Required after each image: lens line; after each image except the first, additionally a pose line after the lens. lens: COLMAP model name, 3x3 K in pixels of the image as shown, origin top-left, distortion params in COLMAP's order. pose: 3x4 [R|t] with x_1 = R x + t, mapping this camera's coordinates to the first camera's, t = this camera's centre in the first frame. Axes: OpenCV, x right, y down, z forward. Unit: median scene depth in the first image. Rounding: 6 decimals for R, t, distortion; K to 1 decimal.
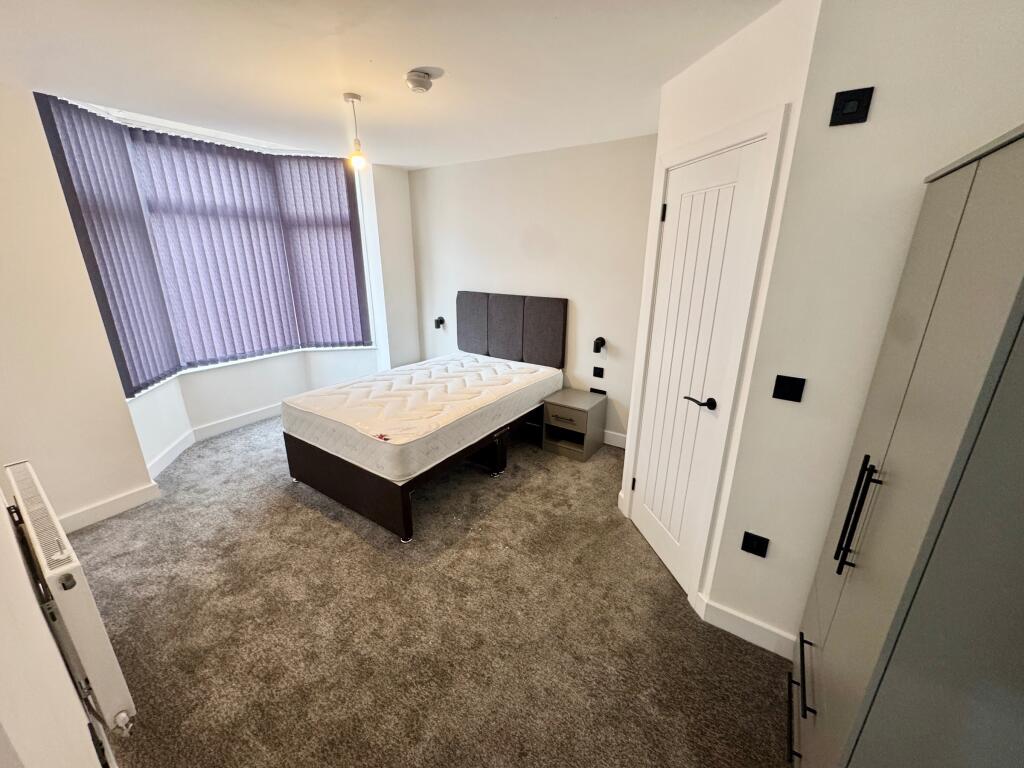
lens RADIAL K [[401.4, 0, 486.0], [0, 401.4, 376.9], [0, 0, 1]] dist [-0.000786, 0.000271]
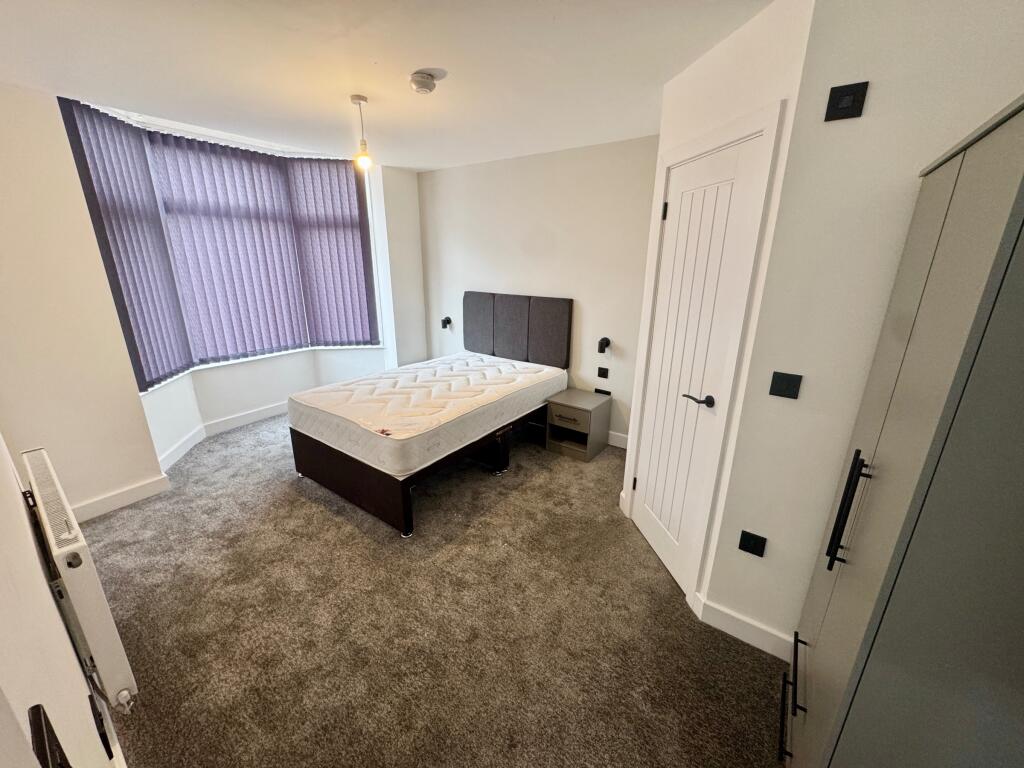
lens RADIAL K [[401.4, 0, 486.0], [0, 401.4, 376.9], [0, 0, 1]] dist [-0.000786, 0.000271]
pose [[0.999571, 0.011569, -0.026898, 0.027380], [-0.011793, 0.999897, -0.008205, 0.017005], [0.026800, 0.008519, 0.999605, -0.009164]]
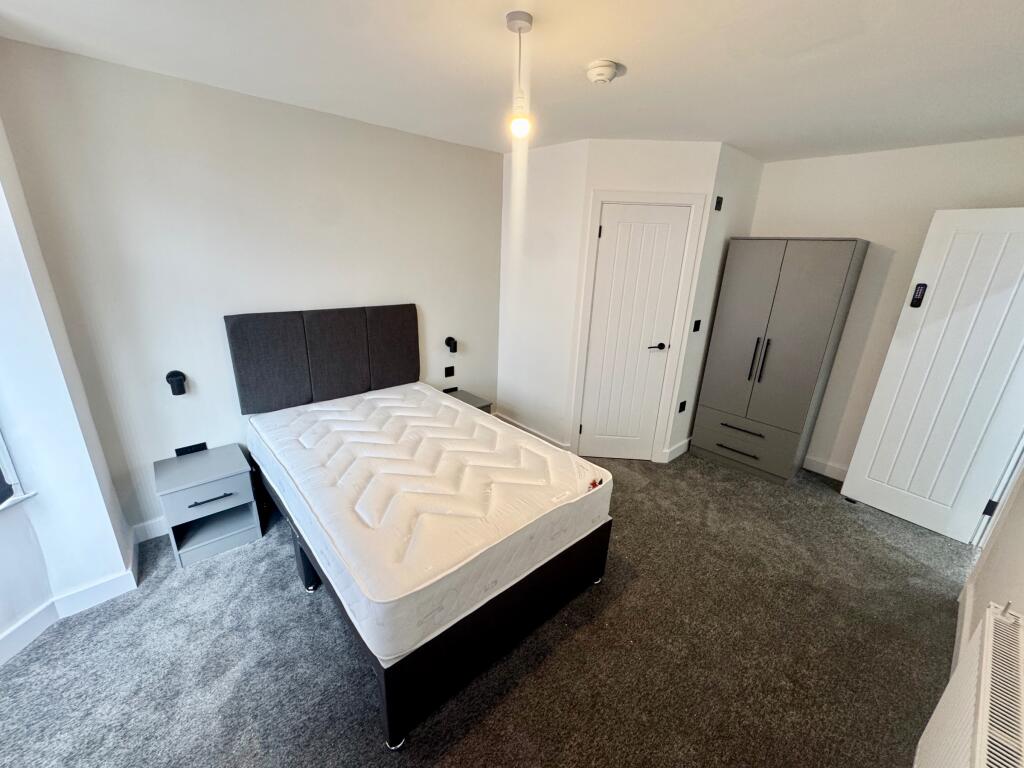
lens RADIAL K [[416.4, 0, 513.4], [0, 416.4, 384.1], [0, 0, 1]] dist [-0.000748, 0.000015]
pose [[0.208514, -0.296636, 0.931949, -1.134088], [0.256287, 0.936168, 0.240638, -0.326337], [-0.943843, 0.188670, 0.271228, 0.959019]]
